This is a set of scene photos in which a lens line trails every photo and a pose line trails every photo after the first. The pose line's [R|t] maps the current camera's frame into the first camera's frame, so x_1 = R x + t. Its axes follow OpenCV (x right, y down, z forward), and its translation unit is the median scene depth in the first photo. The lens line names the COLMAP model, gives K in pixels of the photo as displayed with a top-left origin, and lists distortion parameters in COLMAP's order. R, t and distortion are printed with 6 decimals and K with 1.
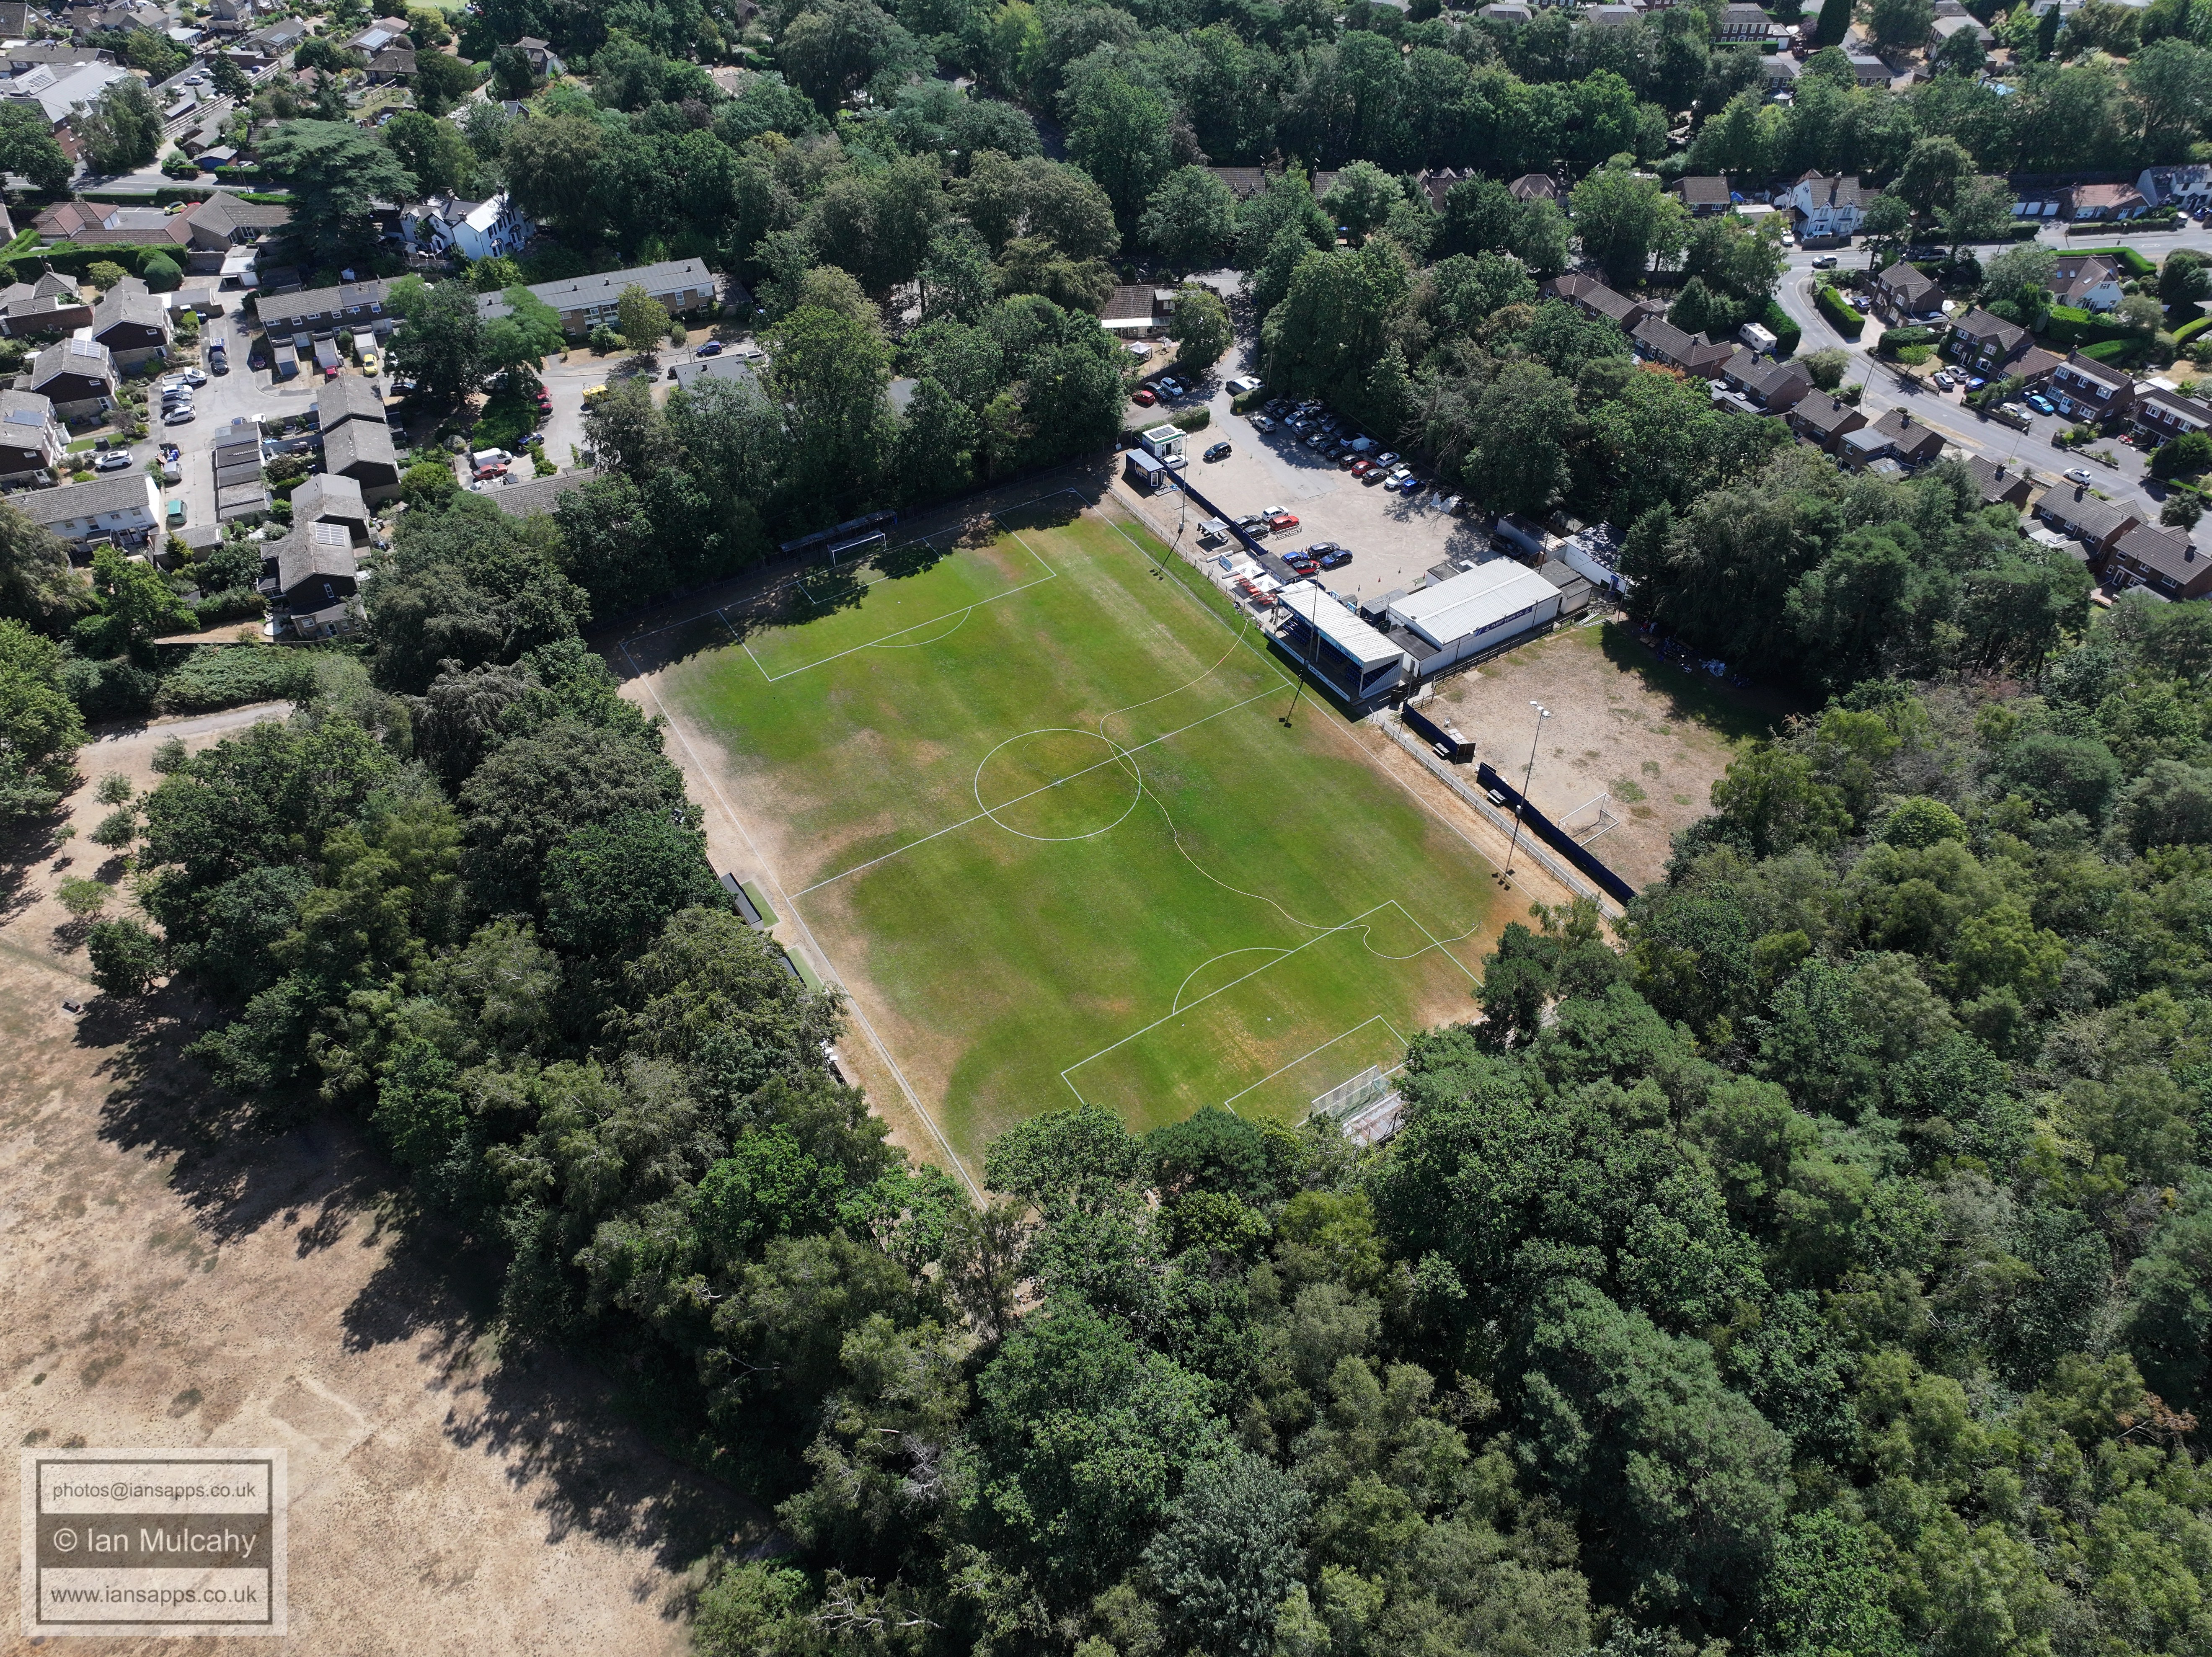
lens RADIAL K [[1567.5, 0, 1105.7], [0, 1567.5, 816.9], [0, 0, 1]] dist [0.000103, 0.021045]
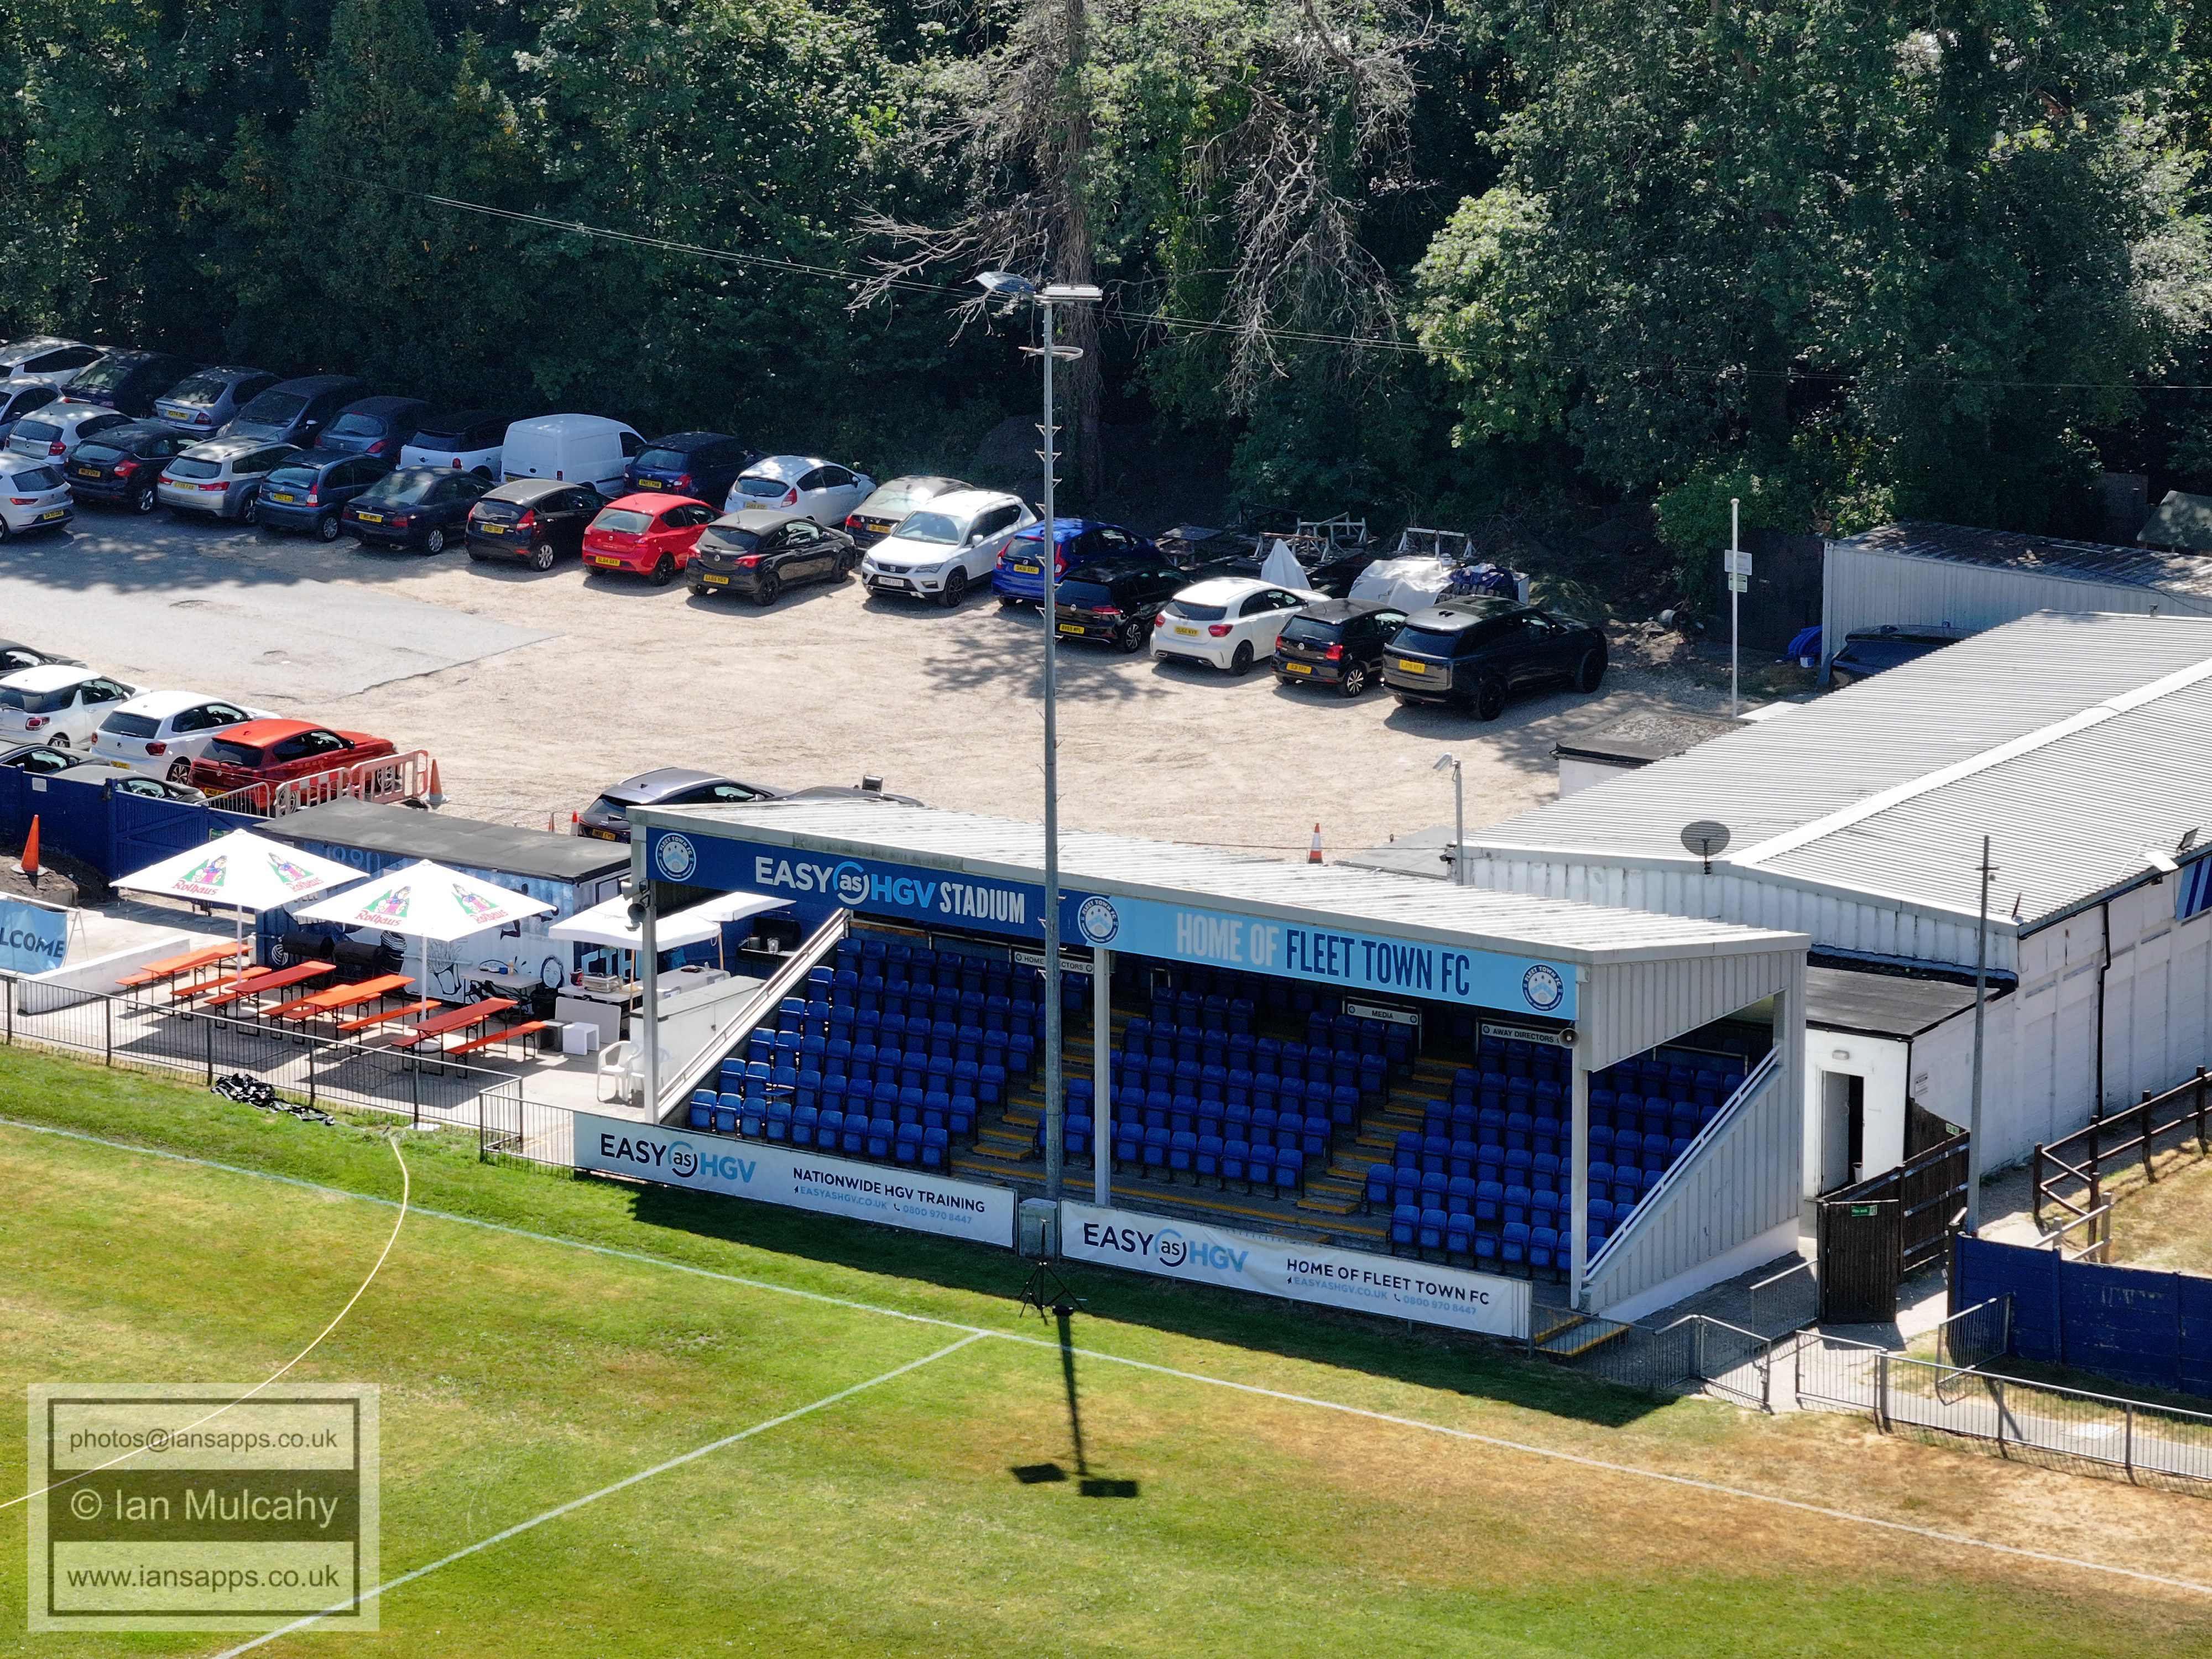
lens RADIAL K [[10805.4, 0, 1102.9], [0, 10805.4, 828.4], [0, 0, 1]] dist [-0.240145, 0.000000]
pose [[0.913665, -0.092571, 0.395787, -0.182694], [0.273256, 0.860740, -0.429485, 0.221878], [-0.300912, 0.500557, 0.811723, 0.302412]]
